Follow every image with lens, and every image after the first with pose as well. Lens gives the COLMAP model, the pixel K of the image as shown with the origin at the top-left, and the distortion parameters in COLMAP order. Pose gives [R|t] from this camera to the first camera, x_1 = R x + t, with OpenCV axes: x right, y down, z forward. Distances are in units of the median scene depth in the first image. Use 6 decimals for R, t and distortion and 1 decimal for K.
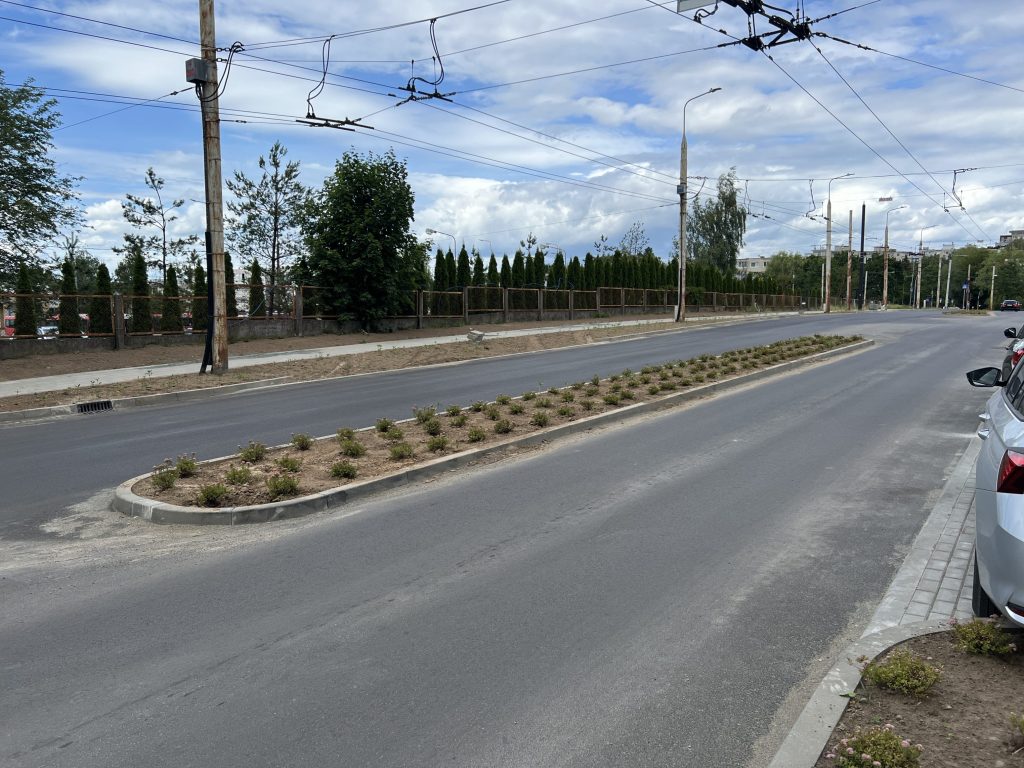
lens RADIAL K [[780.3, 0, 509.6], [0, 780.3, 381.0], [0, 0, 1]] dist [0.034949, -0.014132]
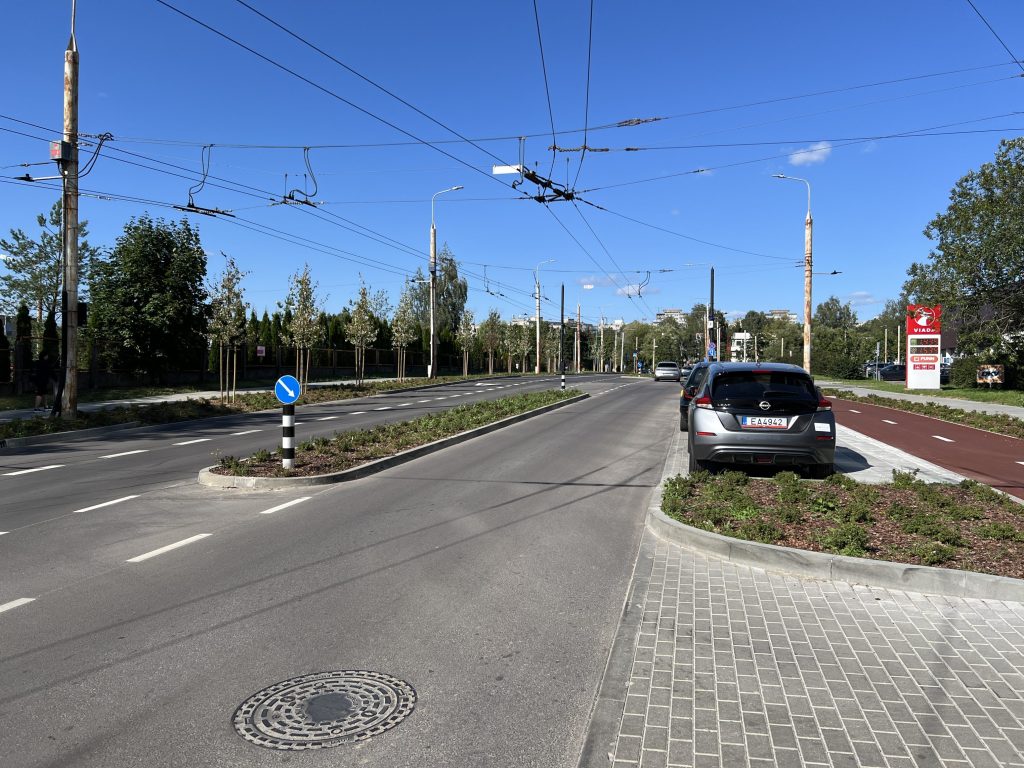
lens RADIAL K [[780.3, 0, 506.5], [0, 780.3, 386.8], [0, 0, 1]] dist [0.034949, -0.014132]
pose [[0.933796, 0.007786, 0.357721, -0.088394], [0.016803, 0.997706, -0.065579, 0.013164], [-0.357411, 0.067248, 0.931523, -0.116399]]
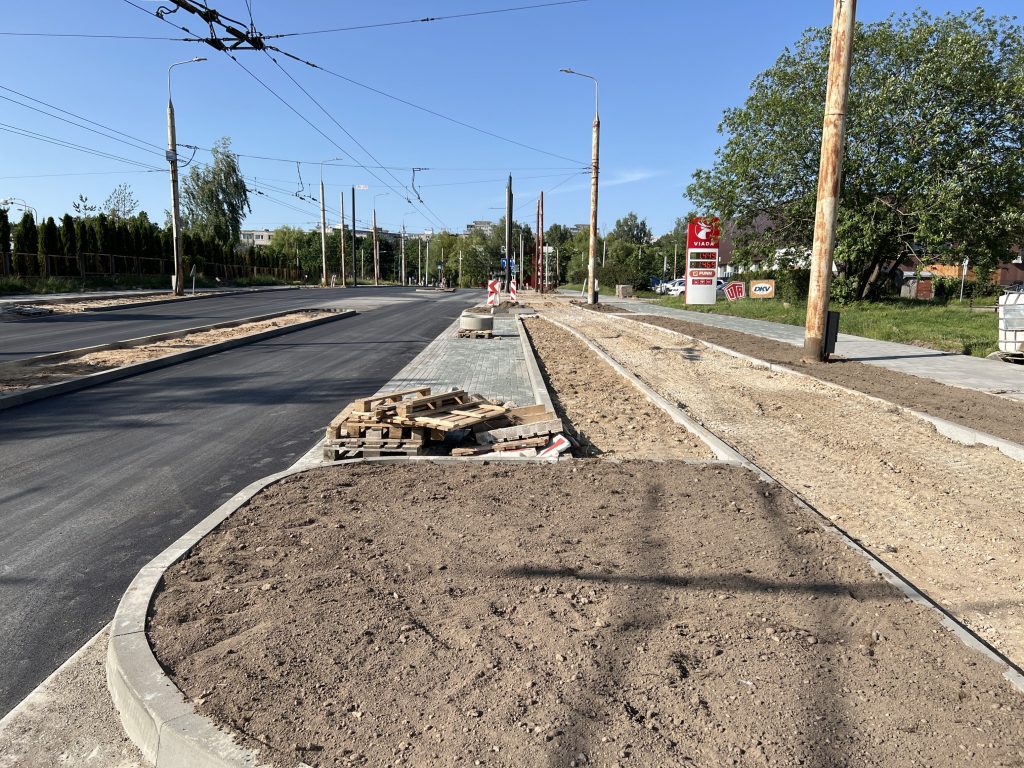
lens RADIAL K [[780.3, 0, 507.9], [0, 780.3, 381.8], [0, 0, 1]] dist [0.034949, -0.014132]
pose [[0.824339, -0.050107, 0.563875, -0.002555], [0.030264, 0.998551, 0.044490, 0.005810], [-0.565288, -0.019610, 0.824661, -0.053707]]
